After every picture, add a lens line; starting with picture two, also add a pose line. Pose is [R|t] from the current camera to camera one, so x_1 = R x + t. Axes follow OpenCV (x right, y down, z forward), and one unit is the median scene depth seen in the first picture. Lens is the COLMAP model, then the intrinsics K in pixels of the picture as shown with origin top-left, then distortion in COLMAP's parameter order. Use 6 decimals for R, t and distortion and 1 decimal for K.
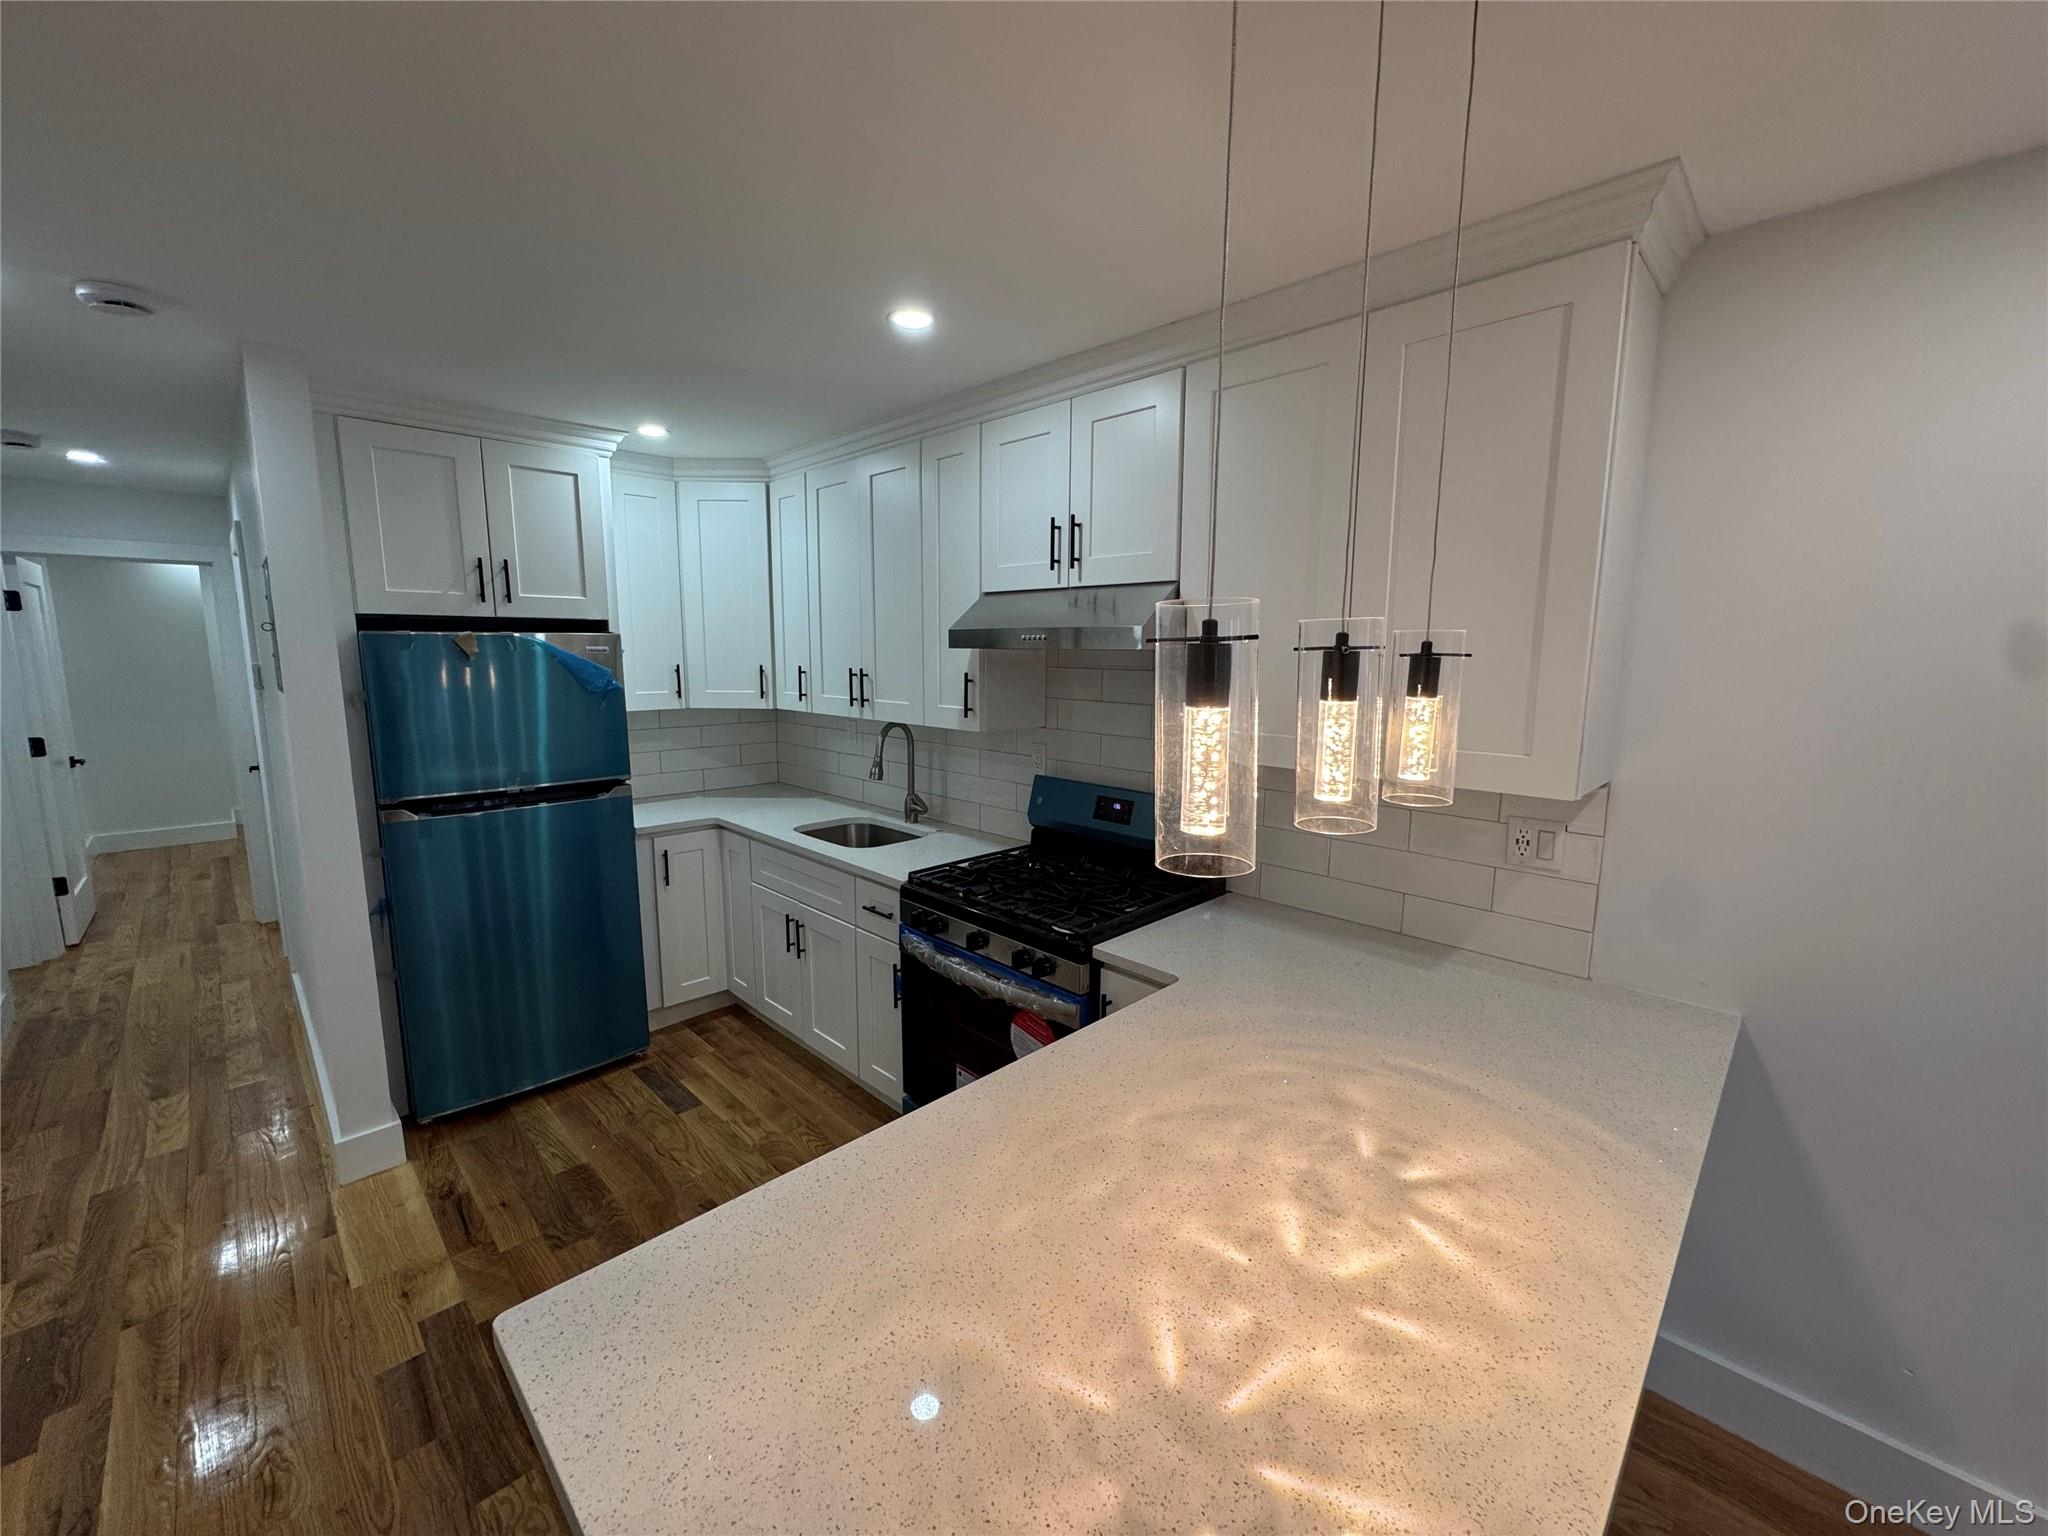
lens RADIAL K [[814.6, 0, 1023.5], [0, 814.6, 766.6], [0, 0, 1]] dist [-0.003414, 0.000742]
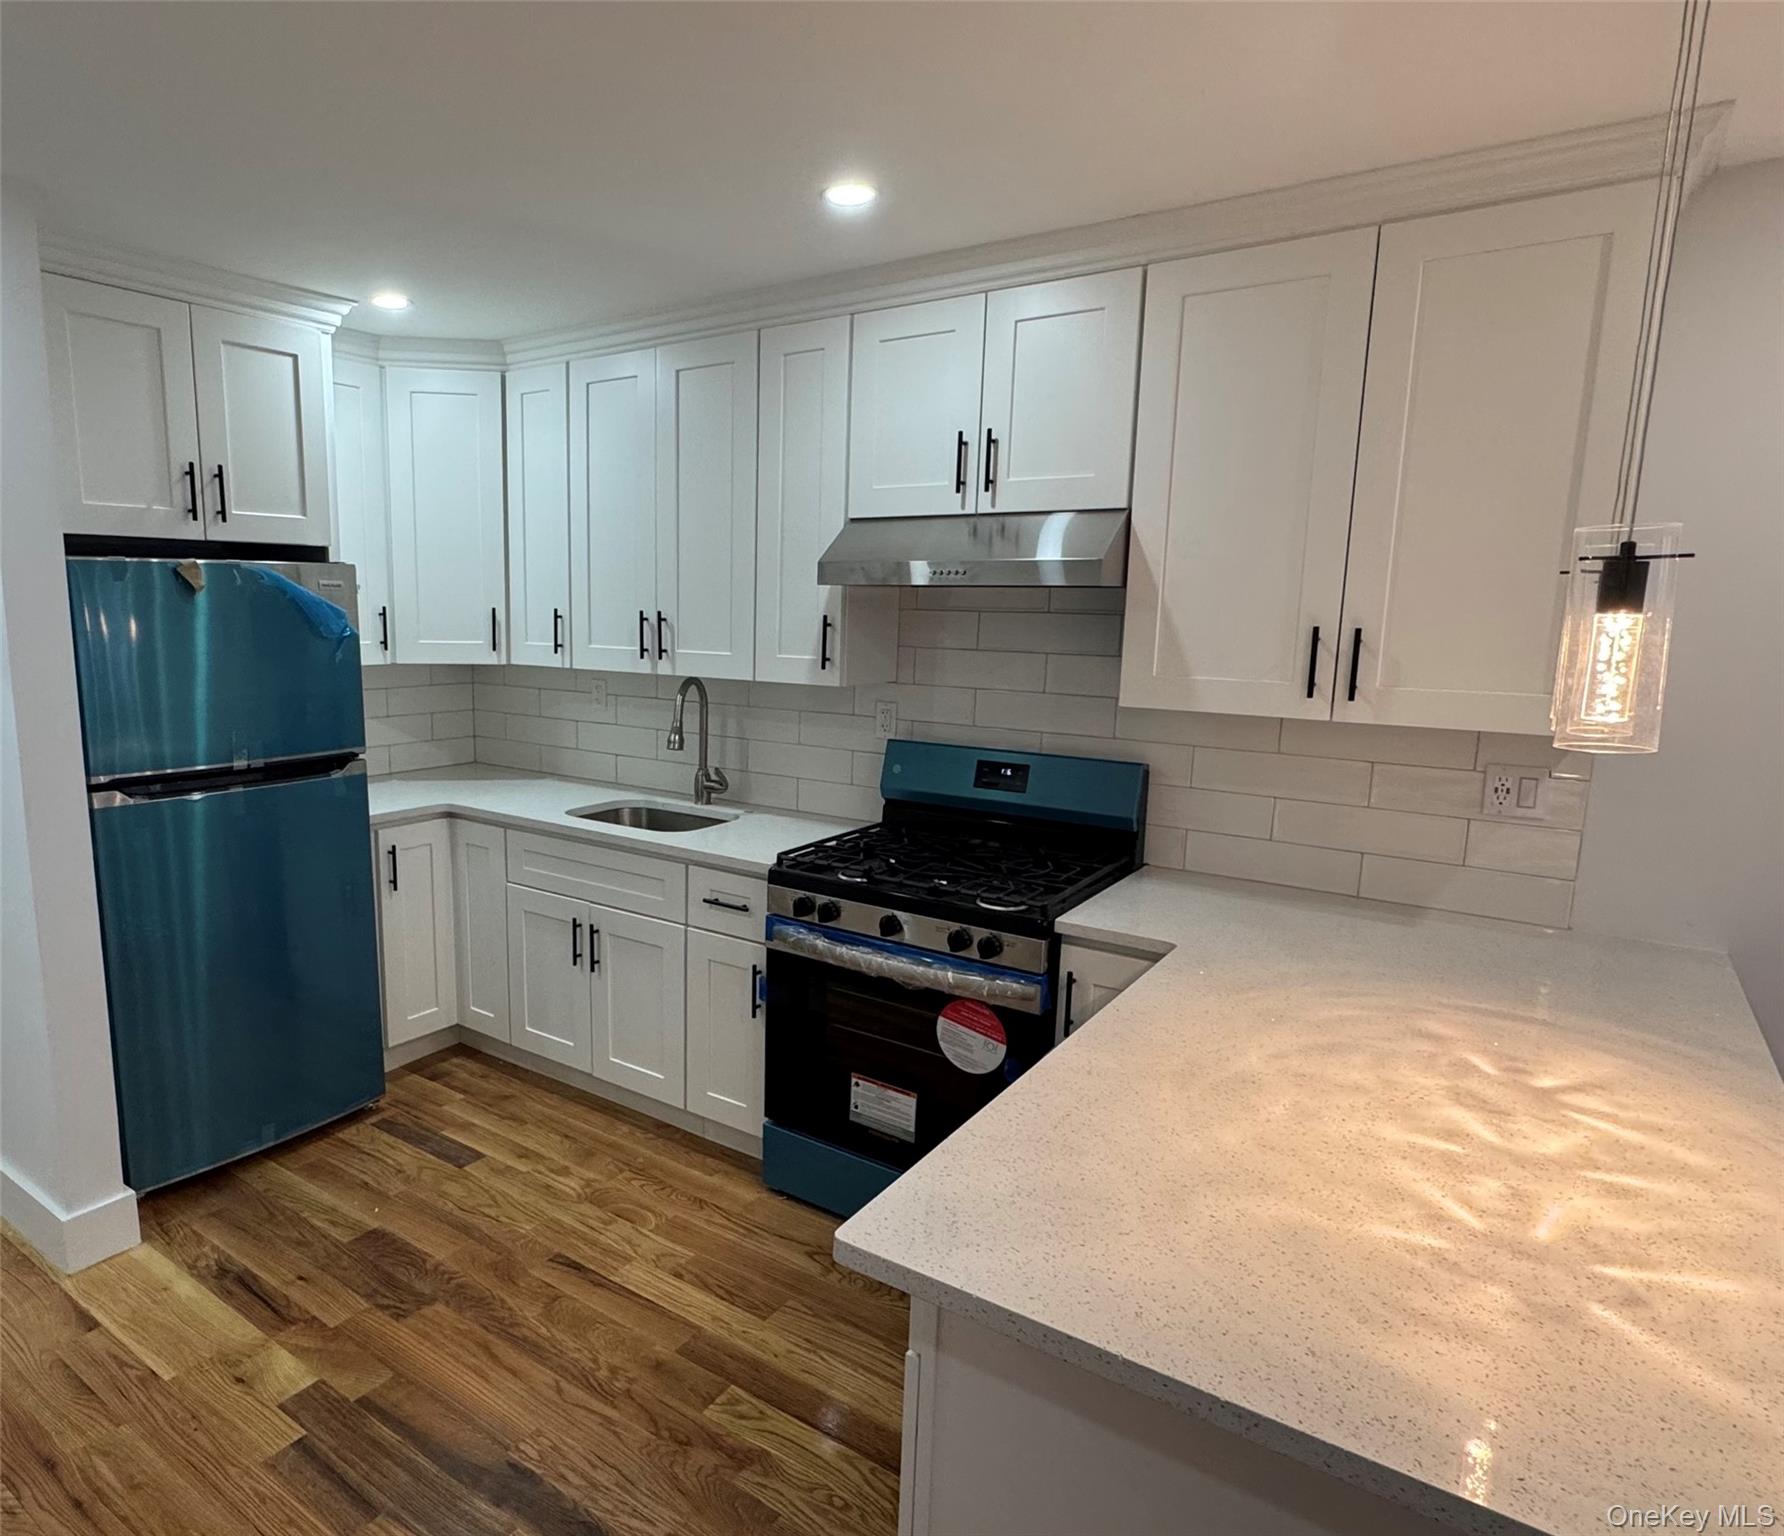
lens RADIAL K [[1095.0, 0, 748.5], [0, 1095.0, 786.3], [0, 0, 1]] dist [-0.000305, -0.002470]
pose [[0.990272, -0.017847, 0.137992, -0.324671], [0.014255, 0.999534, 0.026978, 0.030272], [-0.138410, -0.024748, 0.990066, -0.108593]]
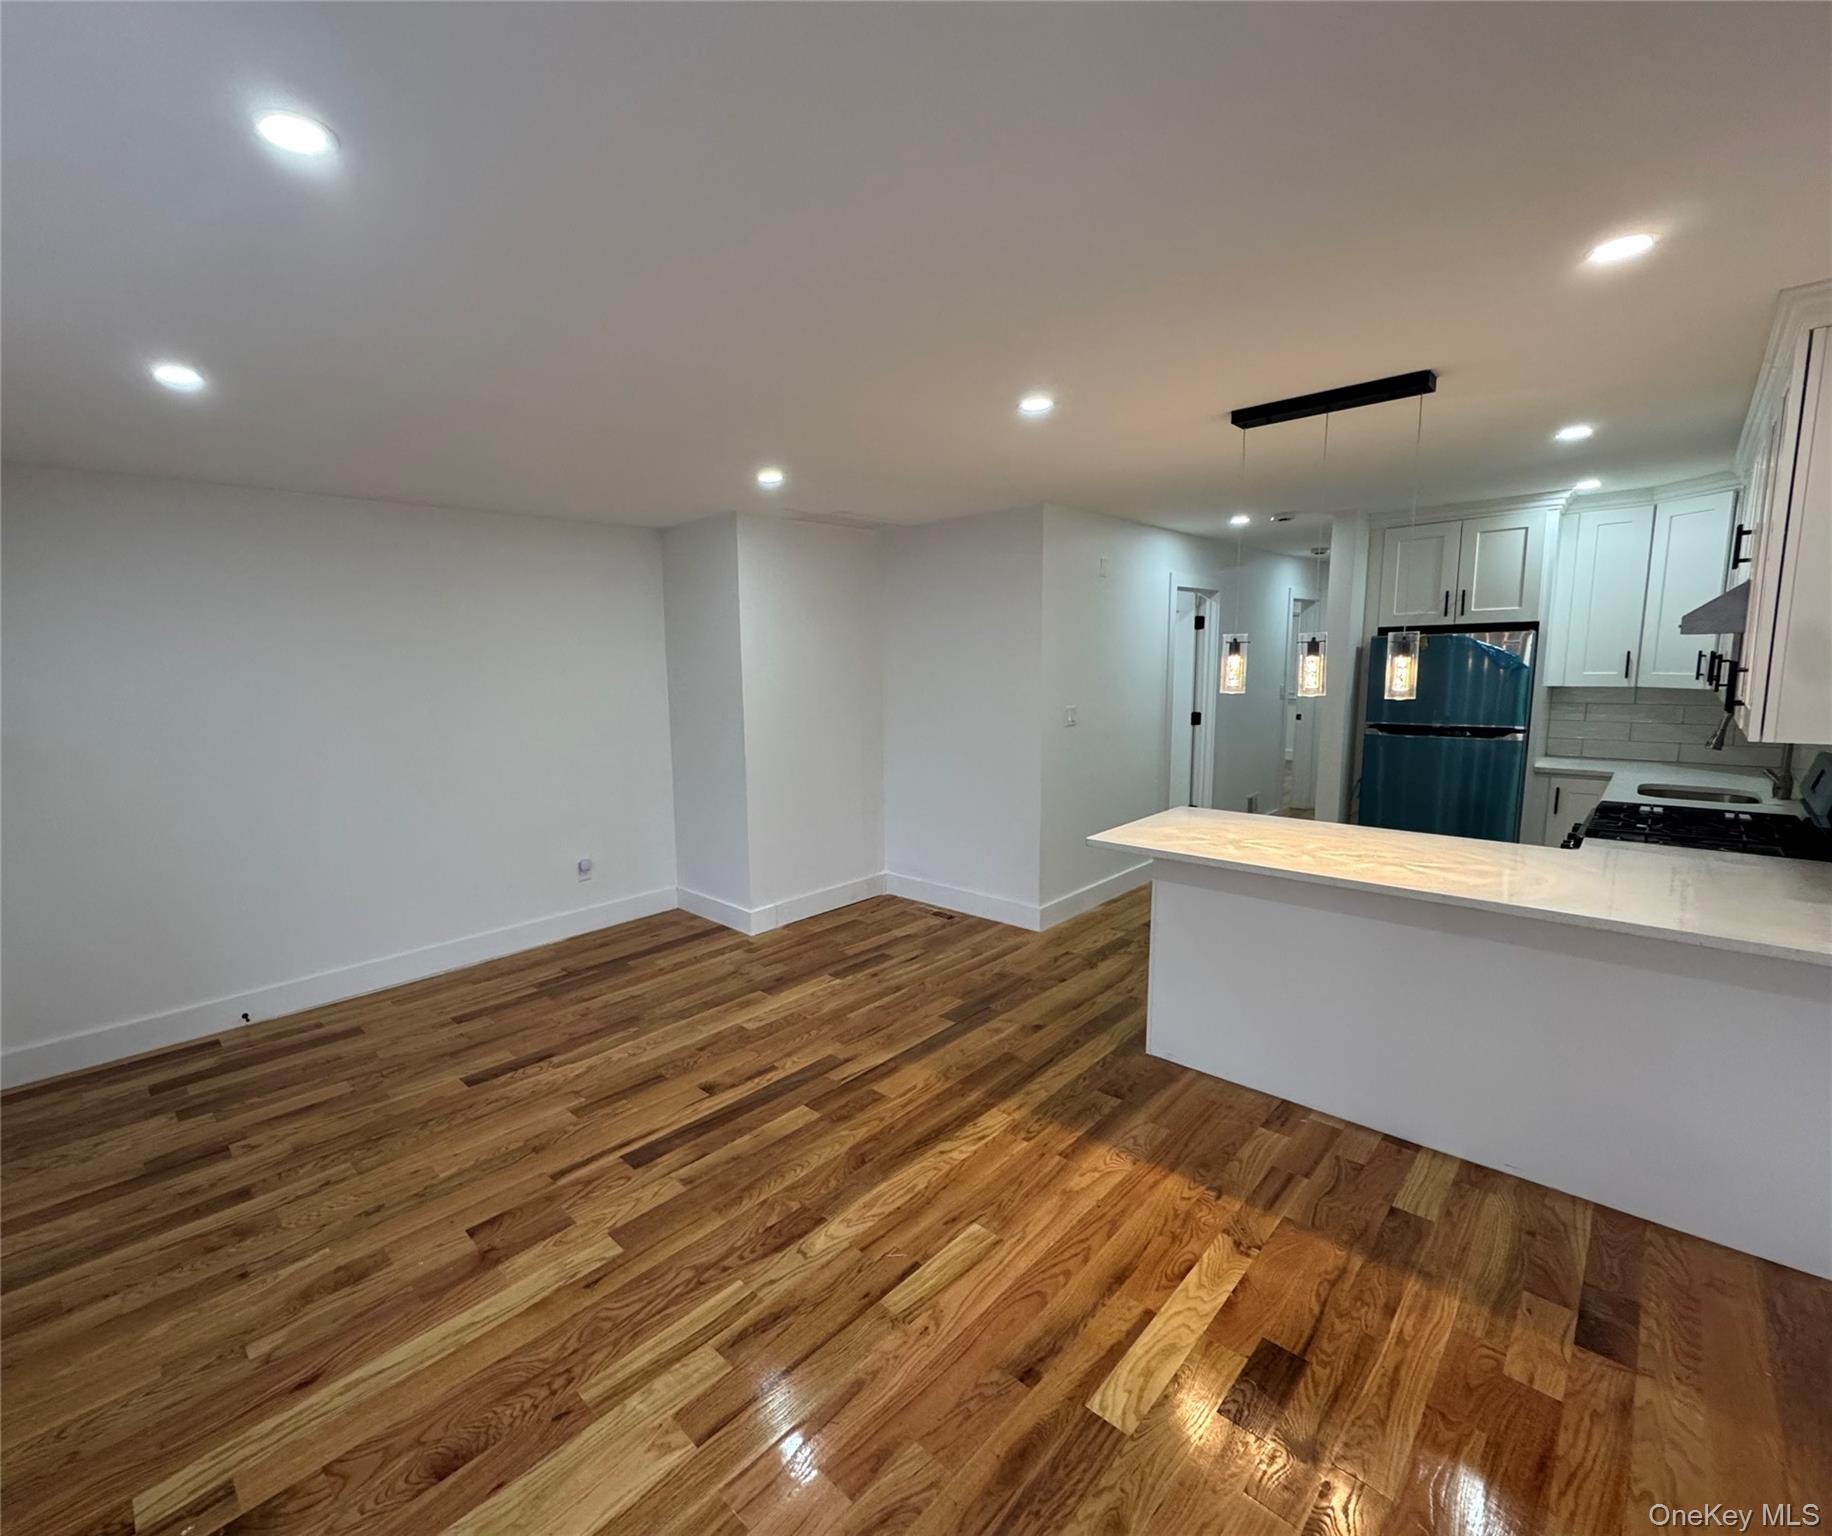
lens RADIAL K [[812.6, 0, 805.3], [0, 812.6, 767.5], [0, 0, 1]] dist [-0.002359, -0.000383]
pose [[-0.027890, 0.127712, -0.991419, 1.238410], [-0.120496, 0.984143, 0.130164, 0.058737], [0.992322, 0.123092, -0.012059, -0.318839]]
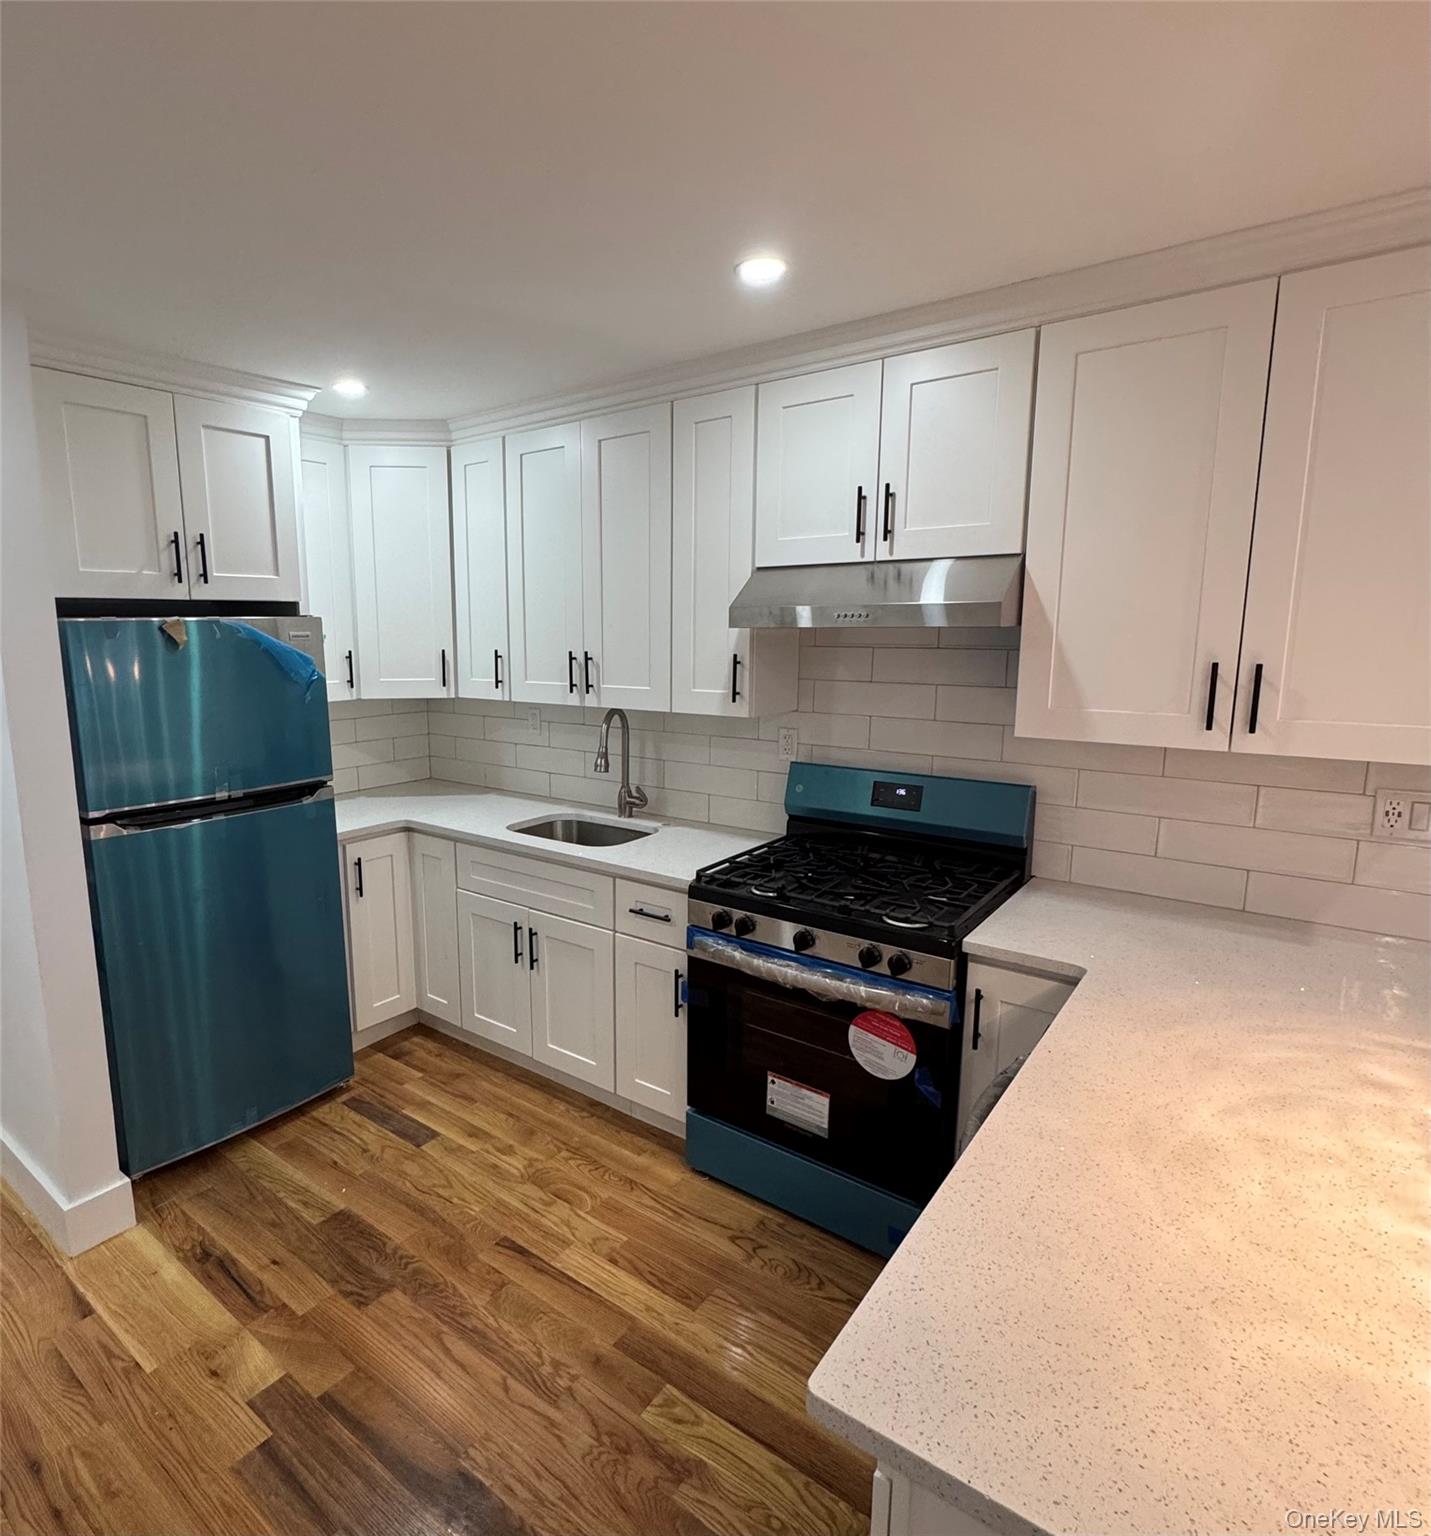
lens RADIAL K [[864.5, 0, 616.9], [0, 864.5, 768.0], [0, 0, 1]] dist [0.001742, -0.003035]
pose [[0.994734, -0.030475, 0.097851, -0.324234], [0.028731, 0.999403, 0.019189, -0.008503], [-0.098378, -0.016276, 0.995016, 0.029387]]
